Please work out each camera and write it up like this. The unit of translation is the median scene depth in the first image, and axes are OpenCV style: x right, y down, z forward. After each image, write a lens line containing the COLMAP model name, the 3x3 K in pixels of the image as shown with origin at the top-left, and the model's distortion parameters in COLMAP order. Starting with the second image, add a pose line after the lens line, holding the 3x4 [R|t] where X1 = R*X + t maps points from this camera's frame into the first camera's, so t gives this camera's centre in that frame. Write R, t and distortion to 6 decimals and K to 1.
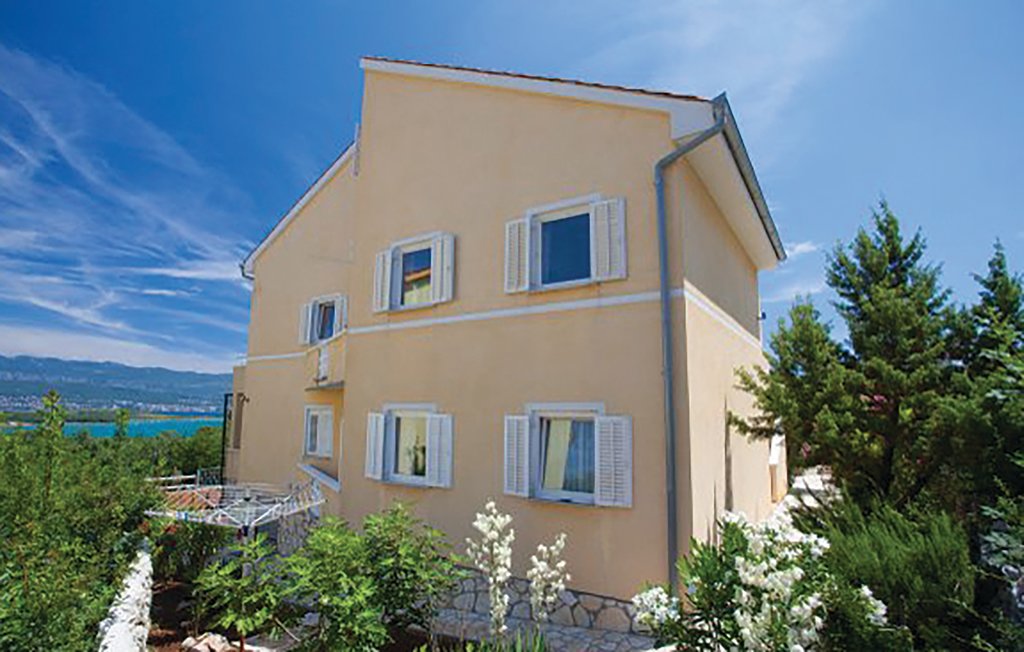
lens RADIAL K [[519.3, 0, 516.8], [0, 519.3, 326.2], [0, 0, 1]] dist [-0.069657, 0.030127]
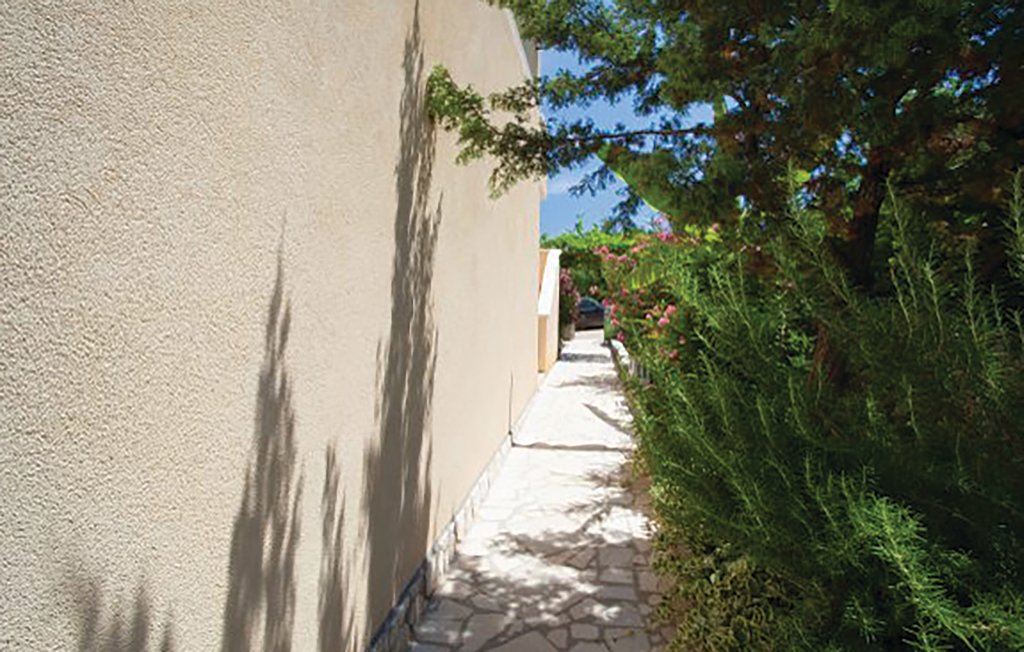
lens RADIAL K [[519.3, 0, 516.8], [0, 519.3, 326.2], [0, 0, 1]] dist [-0.069657, 0.030127]
pose [[0.914176, -0.032536, 0.404009, 0.310668], [-0.057095, 0.976497, 0.207833, 0.226165], [-0.401275, -0.213063, 0.890832, 0.637522]]
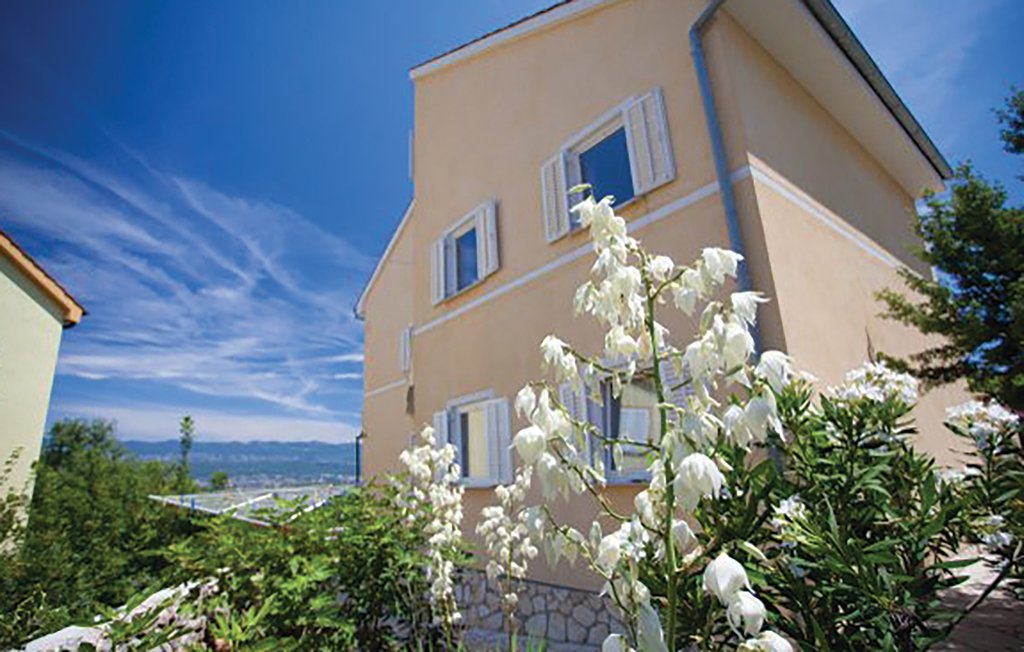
lens RADIAL K [[519.3, 0, 516.8], [0, 519.3, 326.2], [0, 0, 1]] dist [-0.069657, 0.030127]
pose [[0.946254, -0.144955, -0.289122, 0.137809], [0.114562, 0.986202, -0.119501, 0.145070], [0.302455, 0.079956, 0.949804, 0.171180]]
